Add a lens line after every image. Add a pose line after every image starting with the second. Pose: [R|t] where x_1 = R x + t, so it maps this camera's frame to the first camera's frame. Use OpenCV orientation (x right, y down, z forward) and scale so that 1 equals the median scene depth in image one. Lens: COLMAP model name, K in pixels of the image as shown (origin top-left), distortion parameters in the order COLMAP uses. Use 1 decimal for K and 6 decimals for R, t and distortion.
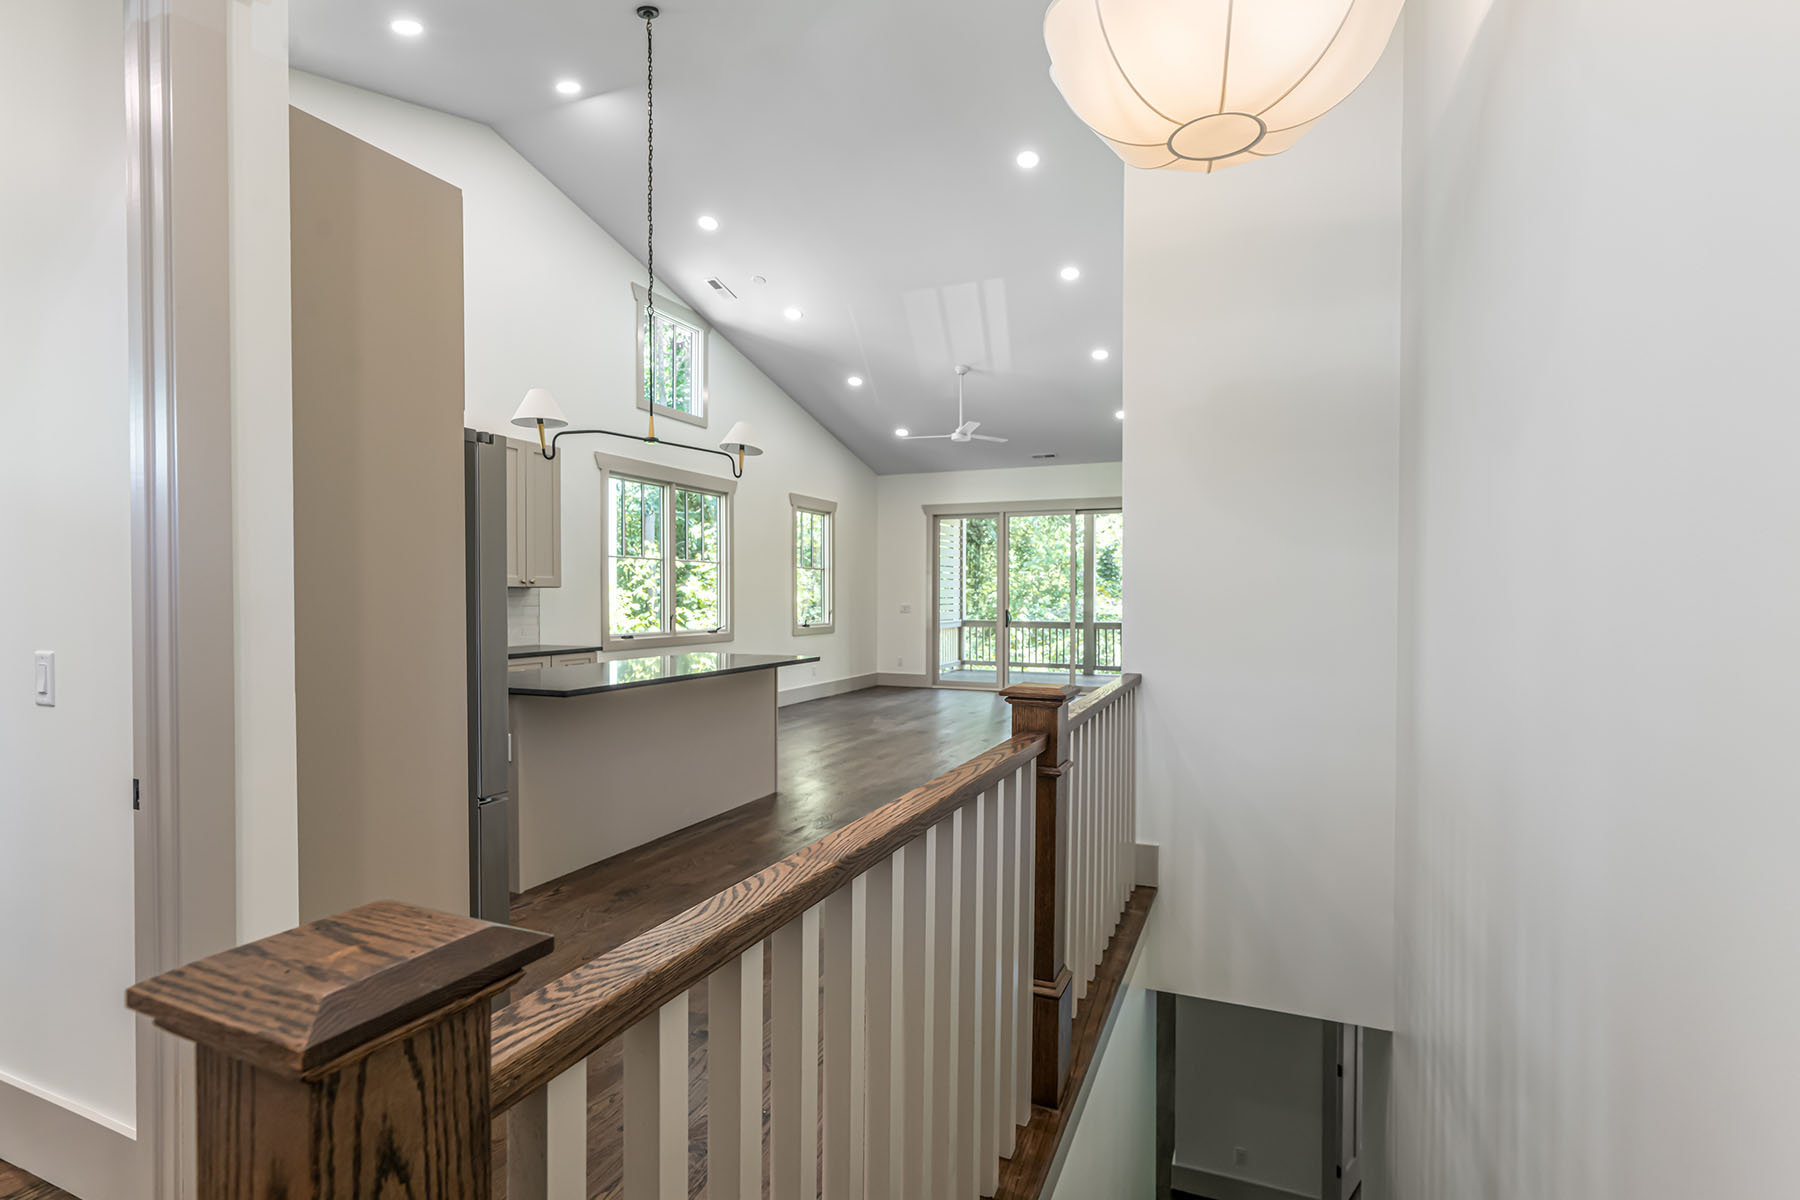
lens RADIAL K [[861.0, 0, 900.0], [0, 861.0, 600.0], [0, 0, 1]] dist [-0.000187, -0.000006]
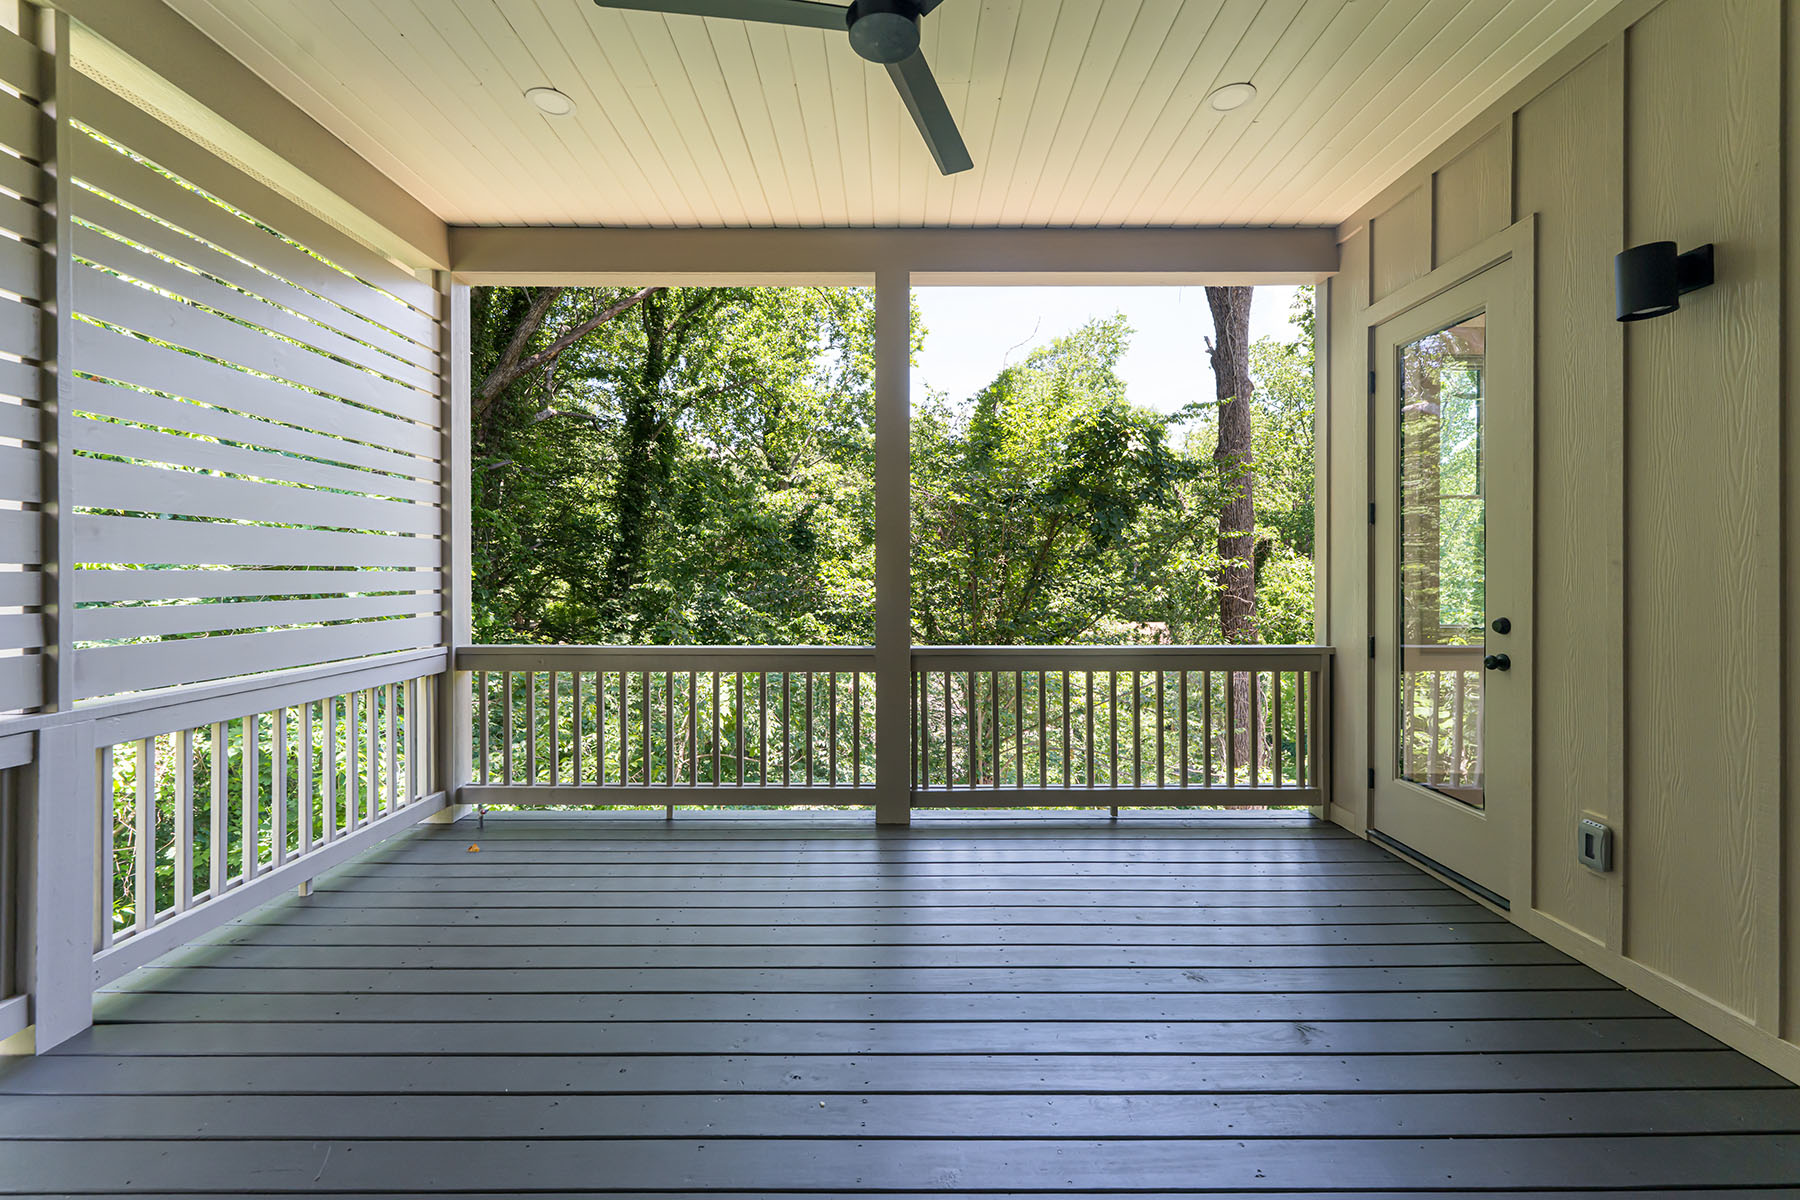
lens RADIAL K [[741.4, 0, 897.5], [0, 741.4, 578.4], [0, 0, 1]] dist [-0.000246, -0.000015]
pose [[0.917663, 0.003306, 0.397346, 0.109895], [-0.003524, 0.999994, -0.000181, 0.000066], [-0.397344, -0.001235, 0.917669, 0.721324]]
